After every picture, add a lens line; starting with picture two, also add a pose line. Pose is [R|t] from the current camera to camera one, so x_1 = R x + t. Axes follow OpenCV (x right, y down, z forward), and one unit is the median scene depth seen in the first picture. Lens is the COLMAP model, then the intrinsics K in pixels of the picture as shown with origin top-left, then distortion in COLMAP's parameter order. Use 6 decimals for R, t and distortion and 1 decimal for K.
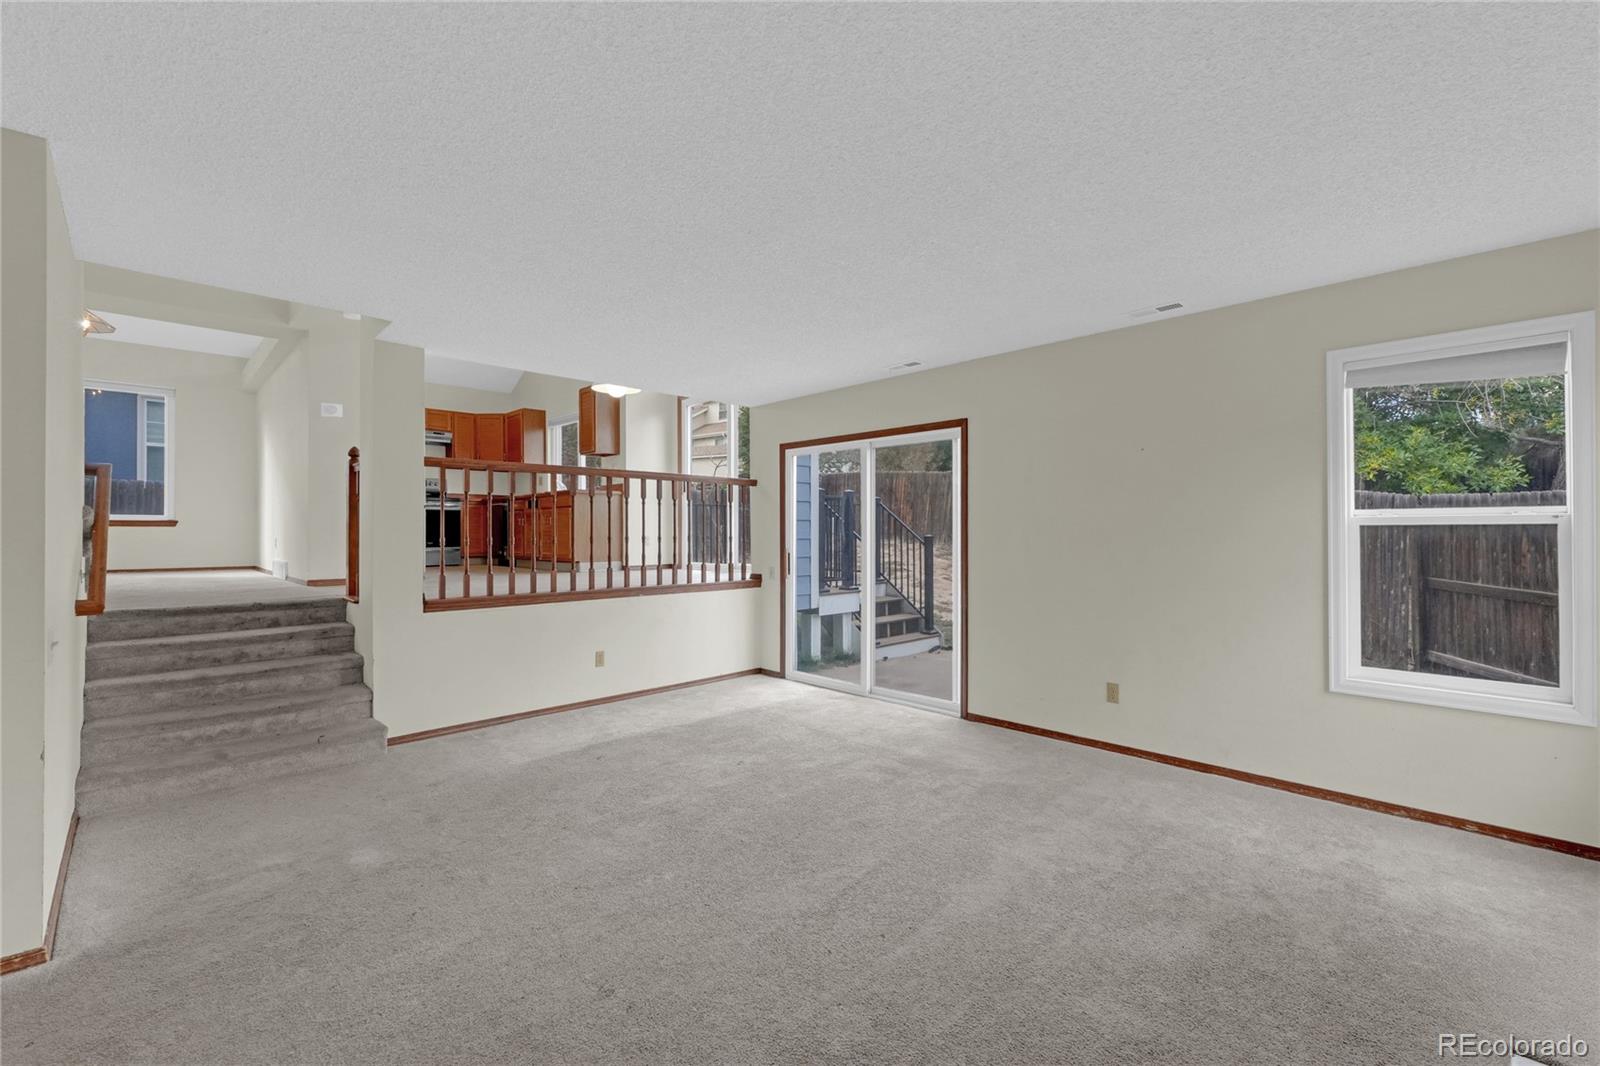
lens RADIAL K [[668.2, 0, 795.3], [0, 668.2, 528.0], [0, 0, 1]] dist [-0.002225, -0.000070]
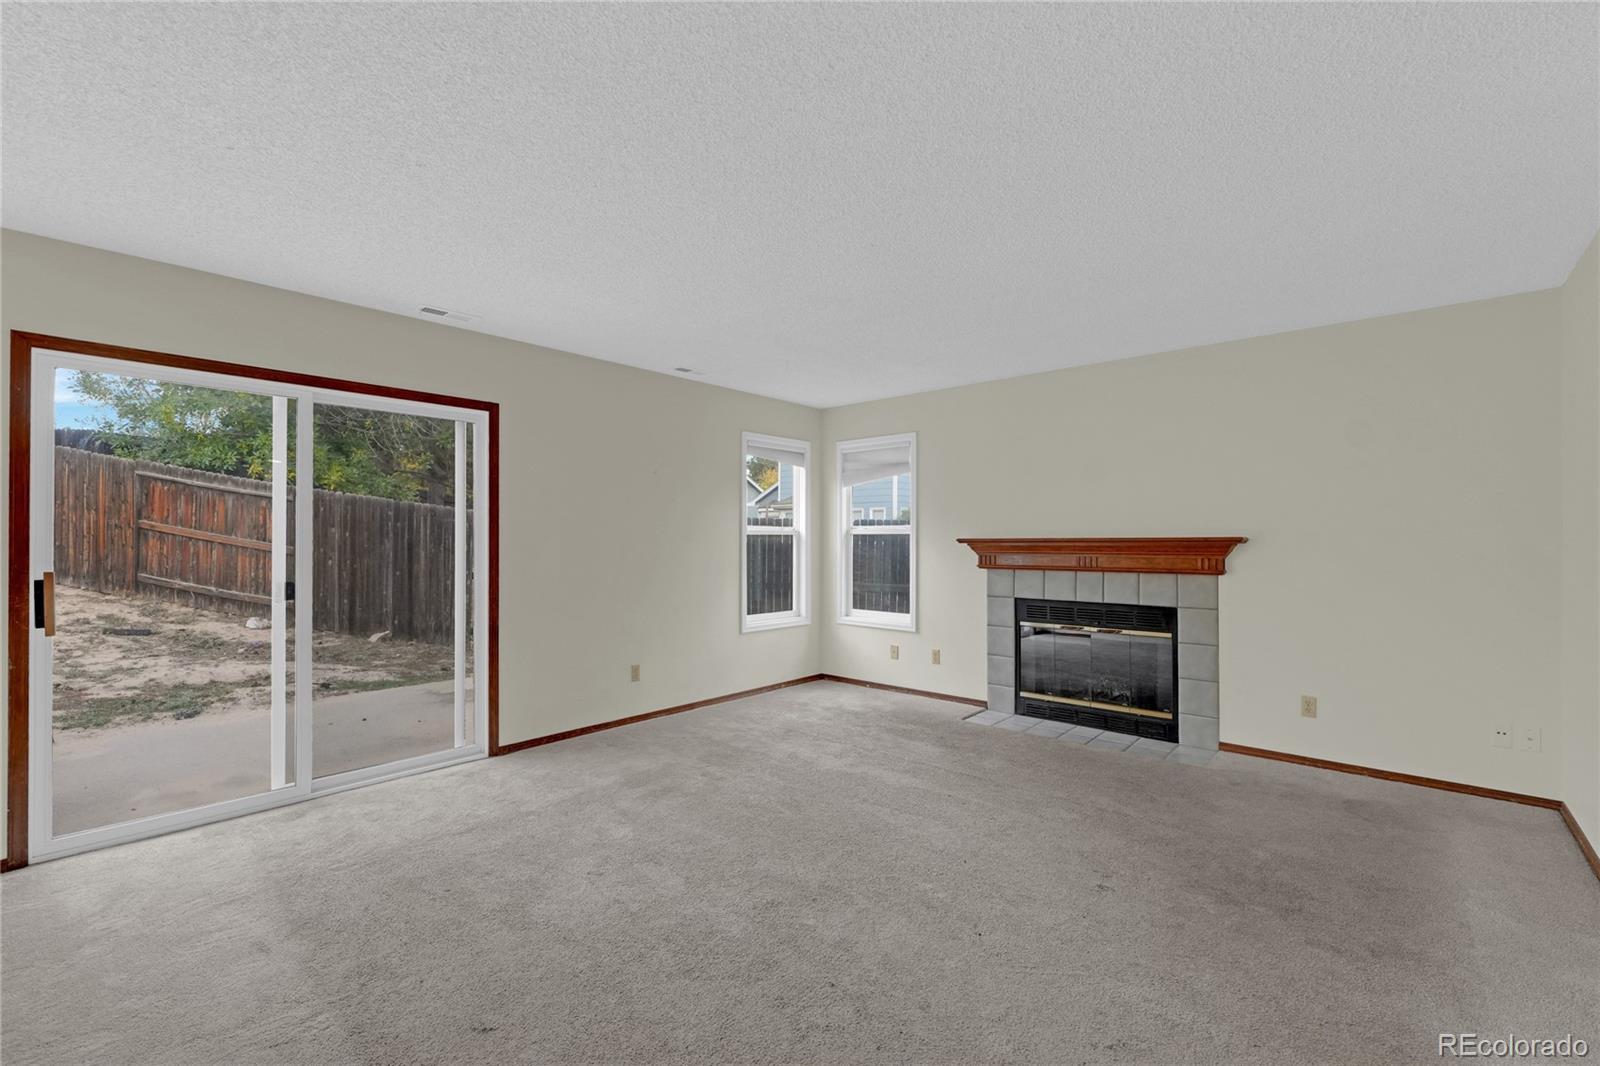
lens RADIAL K [[668.2, 0, 795.3], [0, 668.2, 528.0], [0, 0, 1]] dist [-0.002225, -0.000070]
pose [[-0.055008, 0.022374, 0.998235, -0.877617], [-0.006826, 0.999717, -0.022783, 0.017313], [-0.998463, -0.008067, -0.054839, 0.942830]]
